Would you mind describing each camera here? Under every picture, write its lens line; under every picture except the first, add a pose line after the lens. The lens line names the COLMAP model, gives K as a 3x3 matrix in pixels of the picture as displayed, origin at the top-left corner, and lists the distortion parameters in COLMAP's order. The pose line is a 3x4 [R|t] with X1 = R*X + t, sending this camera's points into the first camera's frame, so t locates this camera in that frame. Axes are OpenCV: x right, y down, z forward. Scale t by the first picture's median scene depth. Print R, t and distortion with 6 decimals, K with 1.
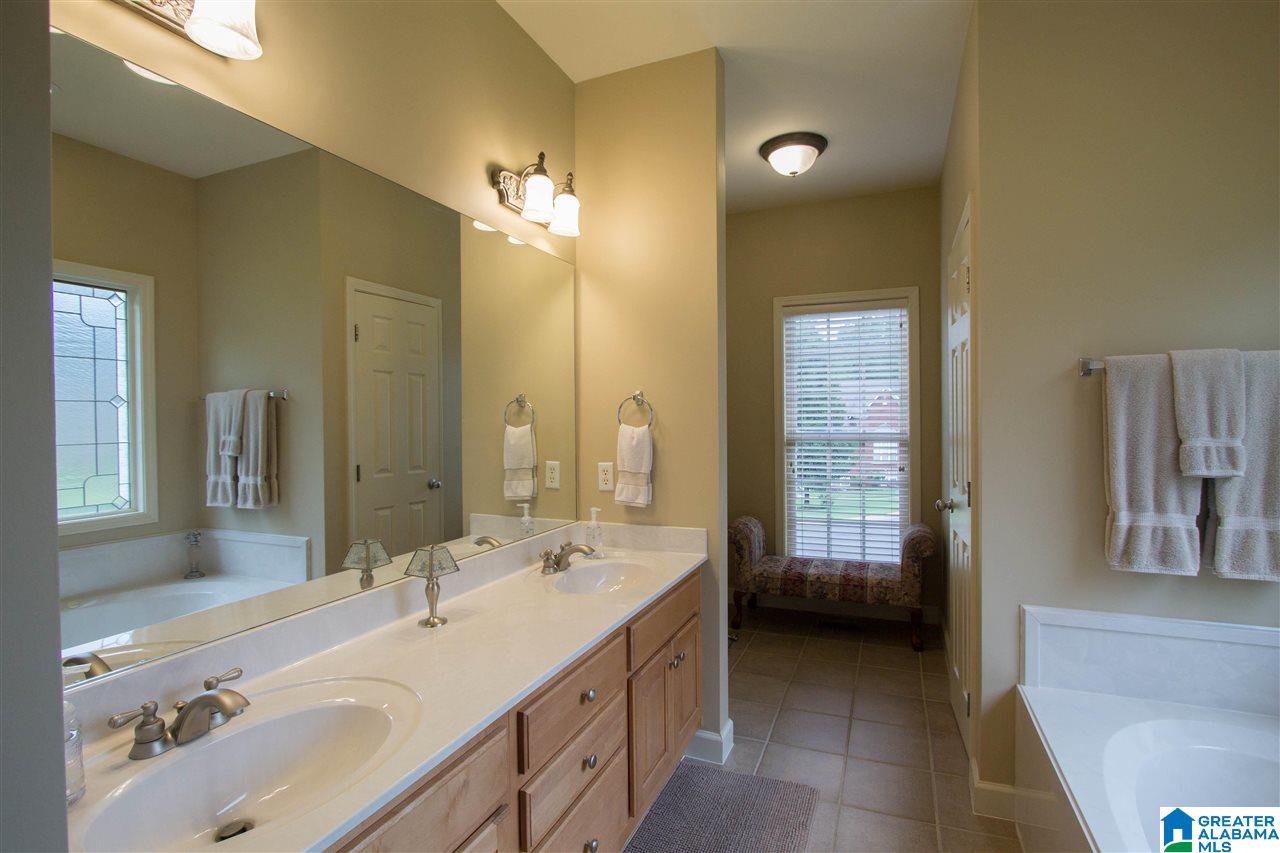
lens RADIAL K [[606.3, 0, 649.8], [0, 606.3, 425.8], [0, 0, 1]] dist [-0.018201, 0.004705]
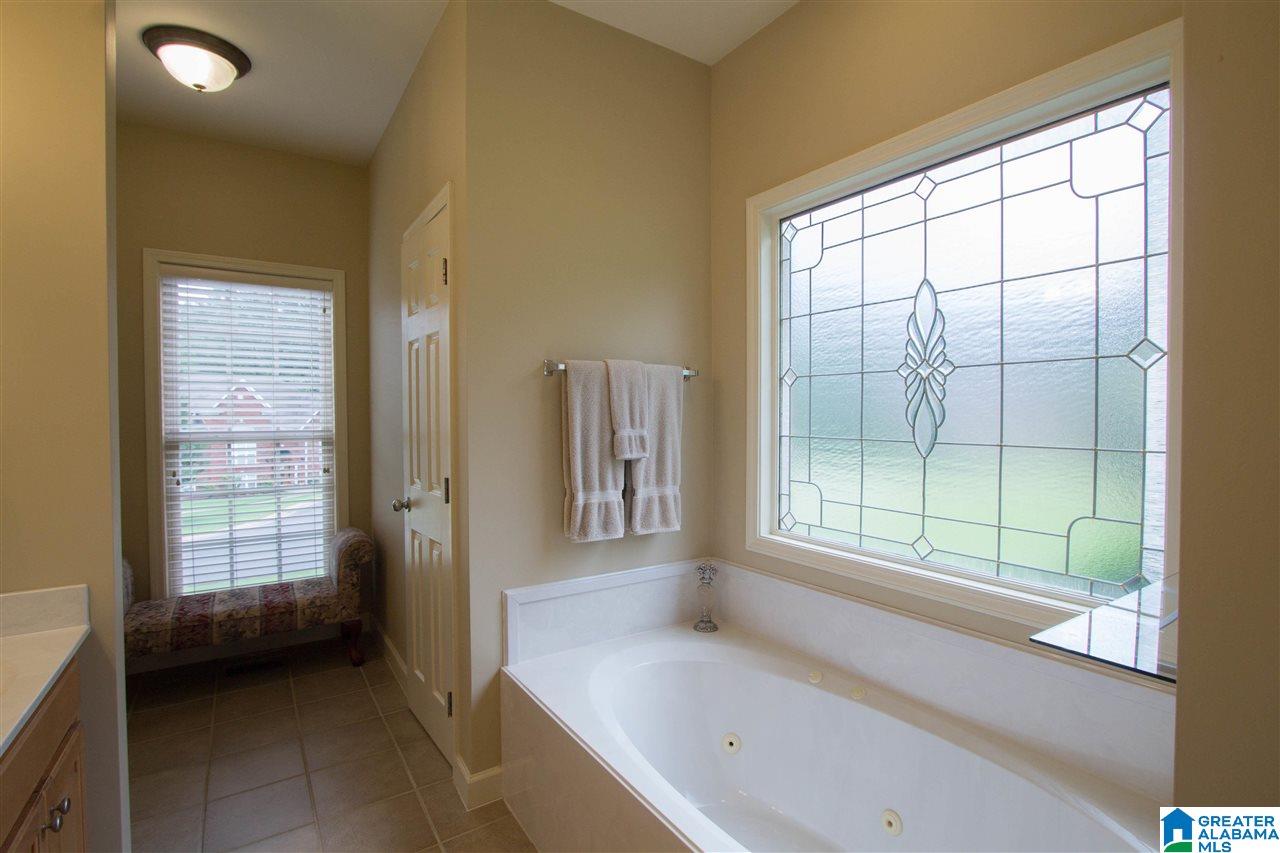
lens RADIAL K [[606.3, 0, 647.4], [0, 606.3, 427.0], [0, 0, 1]] dist [-0.018201, 0.004705]
pose [[0.563906, -0.009825, 0.825781, -0.090303], [0.005730, 0.999952, 0.007984, 0.004095], [-0.825819, 0.000229, 0.563935, 0.162387]]
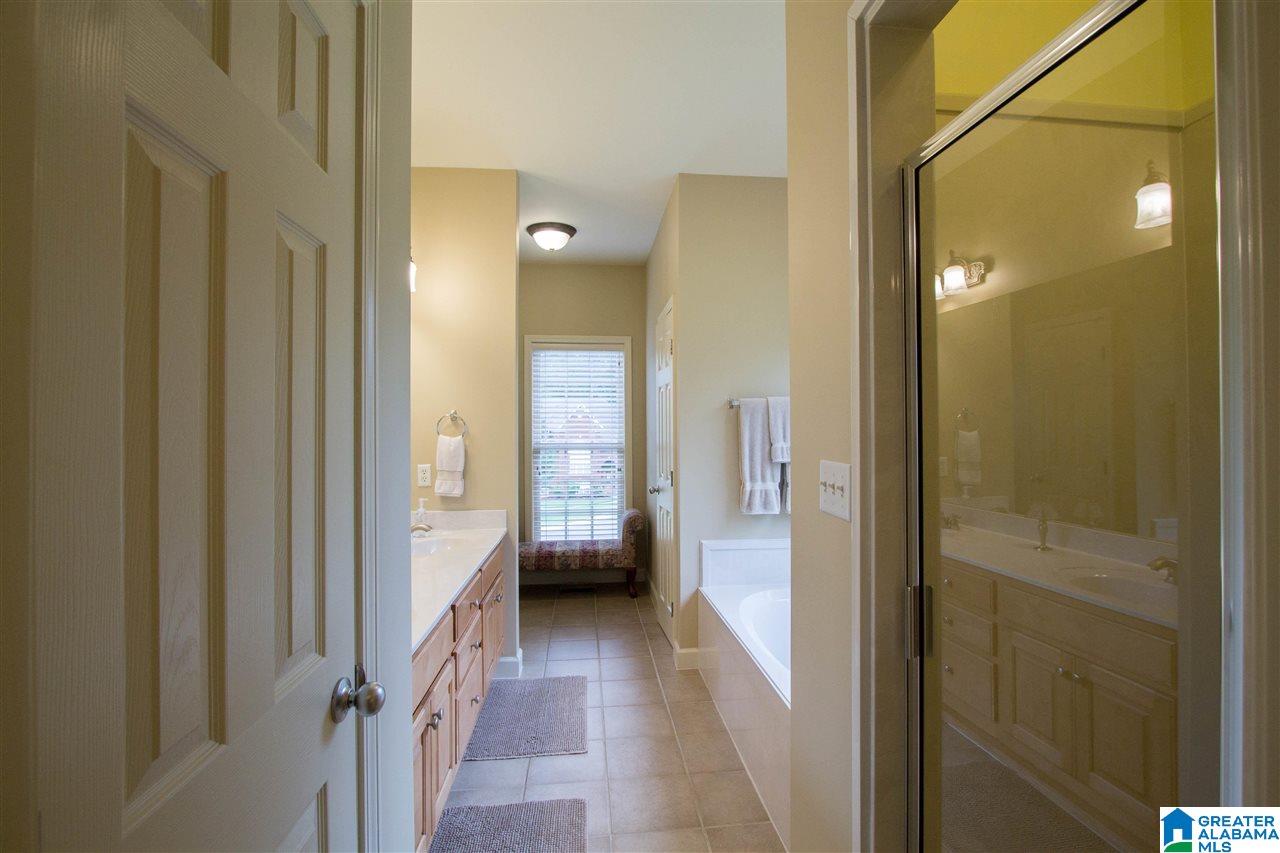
lens RADIAL K [[606.3, 0, 648.6], [0, 606.3, 424.0], [0, 0, 1]] dist [-0.018201, 0.004705]
pose [[0.882769, 0.012211, 0.469648, -0.272264], [-0.000110, 0.999667, -0.025785, 0.007720], [-0.469807, 0.022711, 0.882477, -0.383661]]
